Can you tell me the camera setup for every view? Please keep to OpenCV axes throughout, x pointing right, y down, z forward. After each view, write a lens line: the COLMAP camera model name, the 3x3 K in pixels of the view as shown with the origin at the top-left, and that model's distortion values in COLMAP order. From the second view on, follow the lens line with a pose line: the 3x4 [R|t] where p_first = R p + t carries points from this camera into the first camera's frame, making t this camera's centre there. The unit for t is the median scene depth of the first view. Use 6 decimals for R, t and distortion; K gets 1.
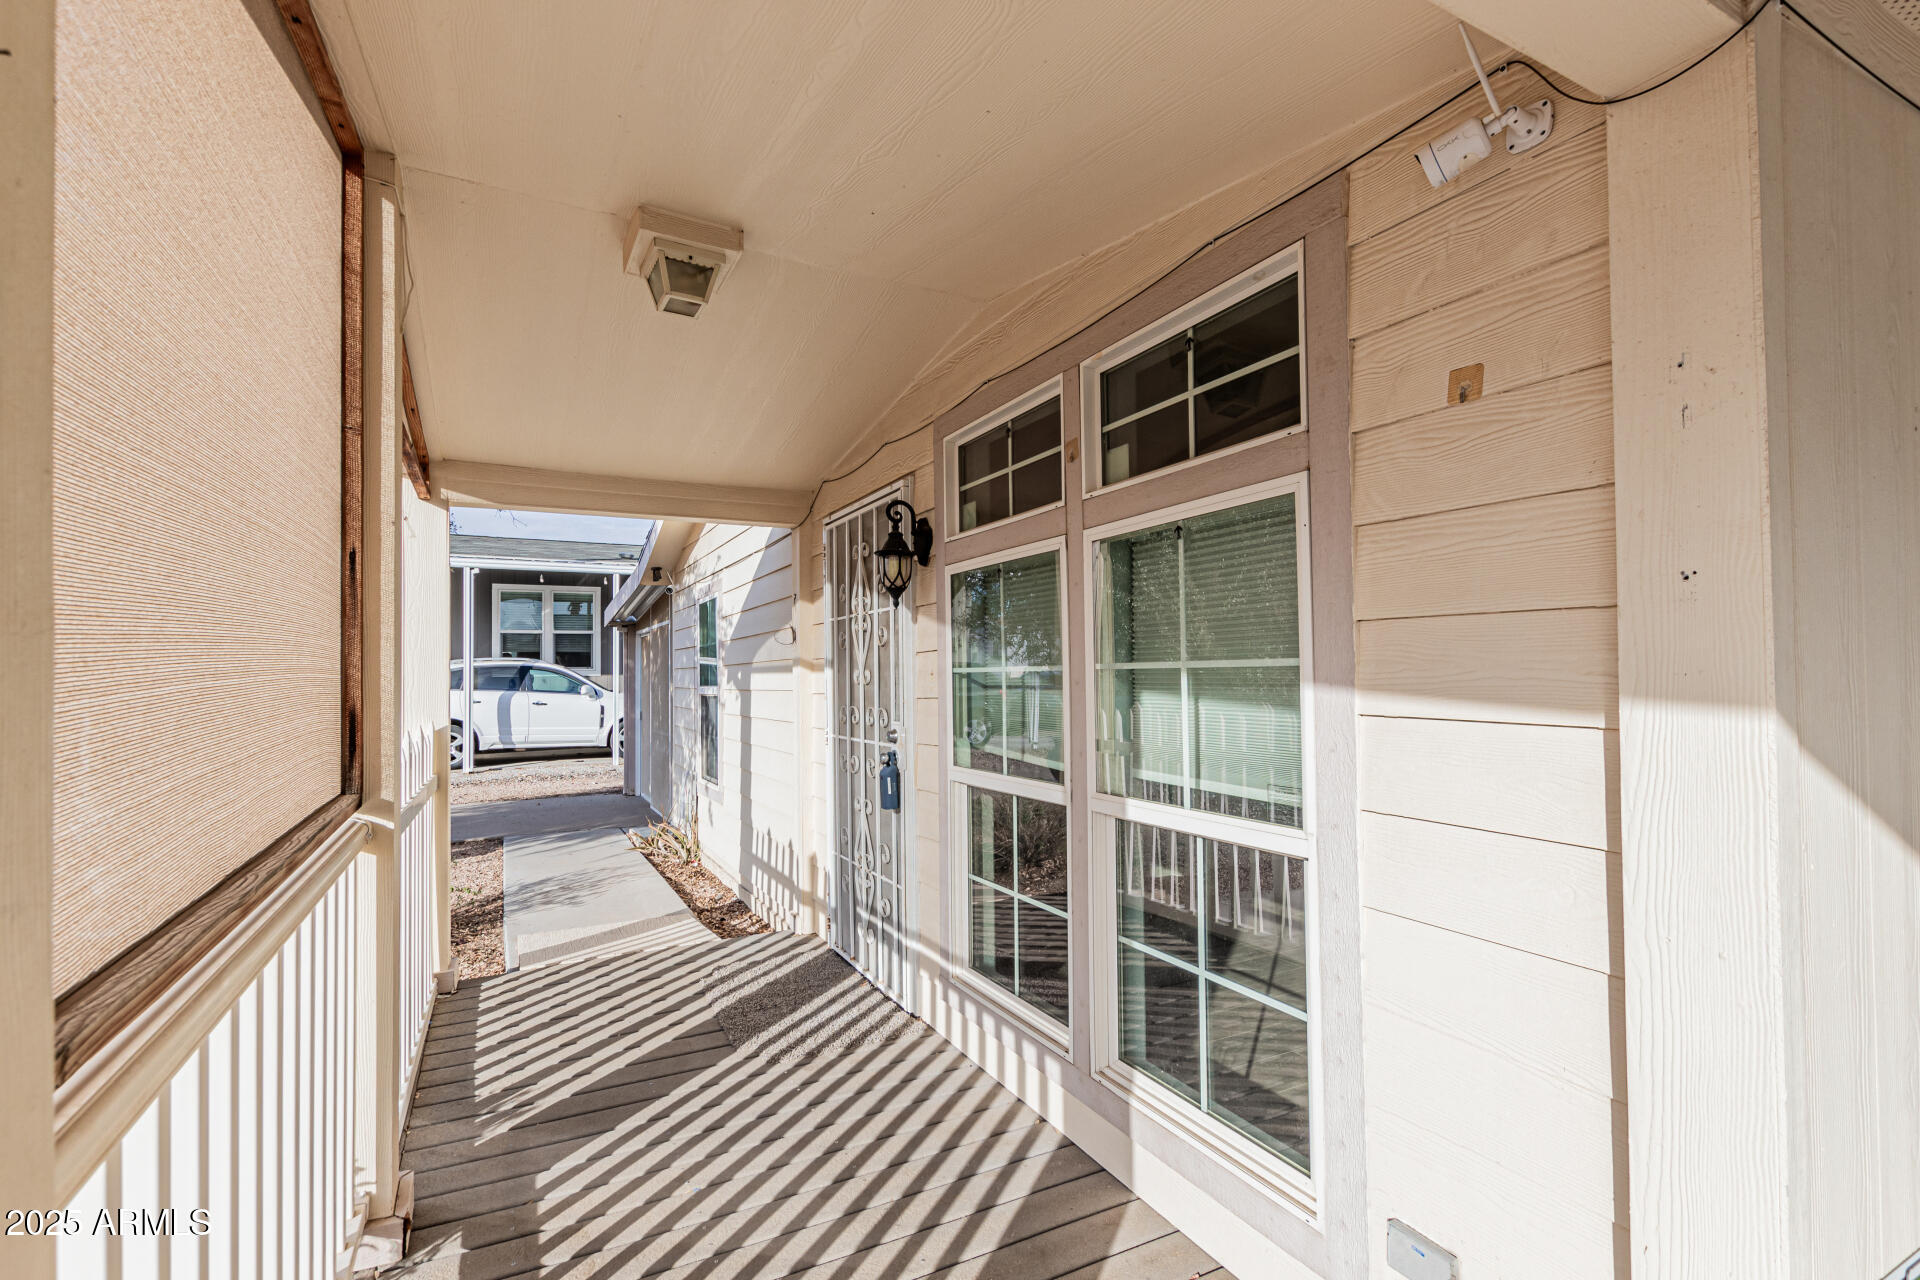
lens RADIAL K [[878.8, 0, 961.8], [0, 878.8, 643.9], [0, 0, 1]] dist [0.002596, 0.000270]
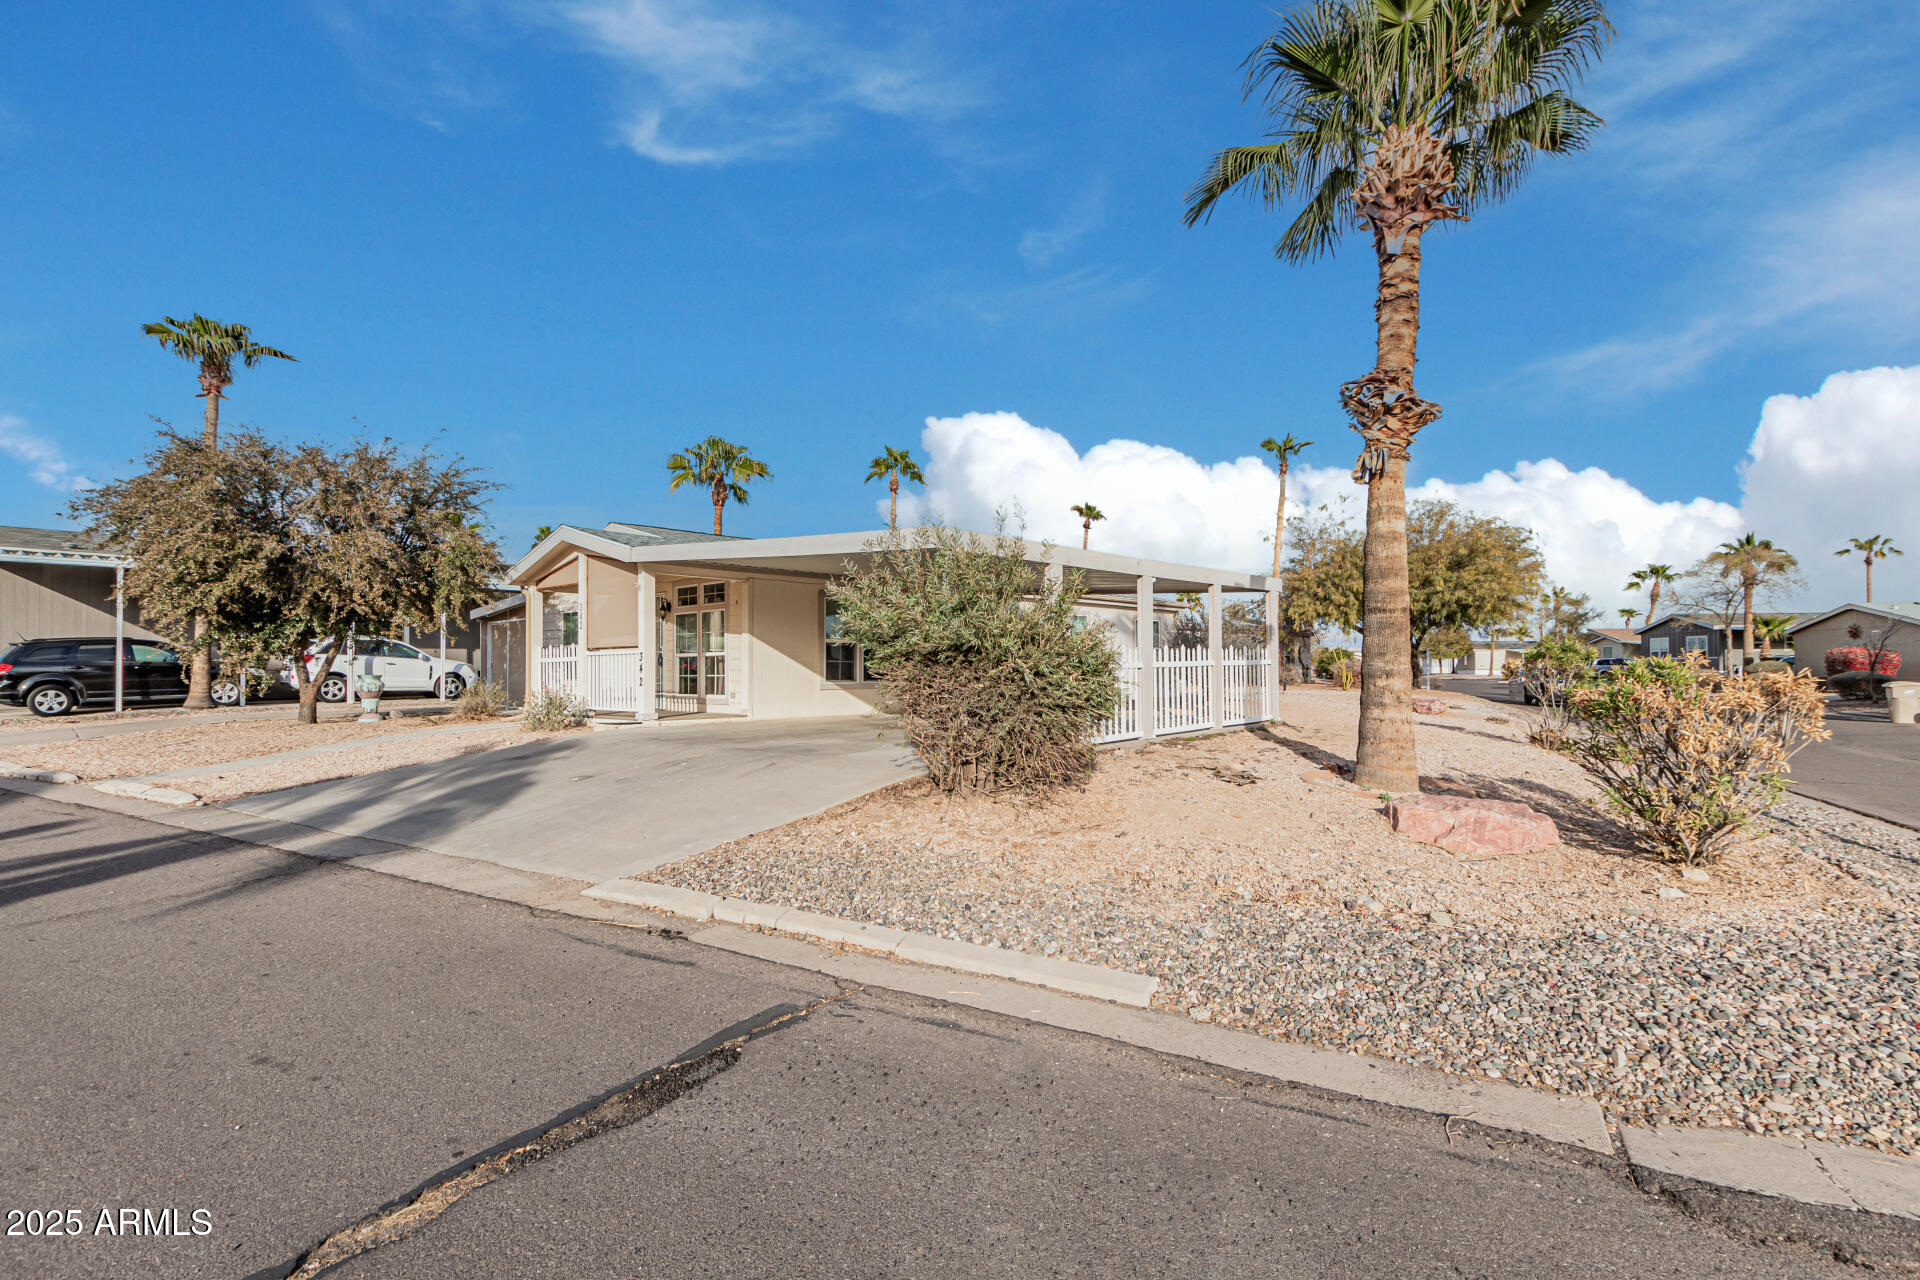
lens RADIAL K [[878.8, 0, 958.2], [0, 878.8, 640.0], [0, 0, 1]] dist [0.002596, 0.000270]
pose [[0.941873, 0.011196, 0.335781, -0.179991], [-0.012552, 0.999919, 0.001866, 0.035042], [-0.335733, -0.005972, 0.941938, -4.337895]]
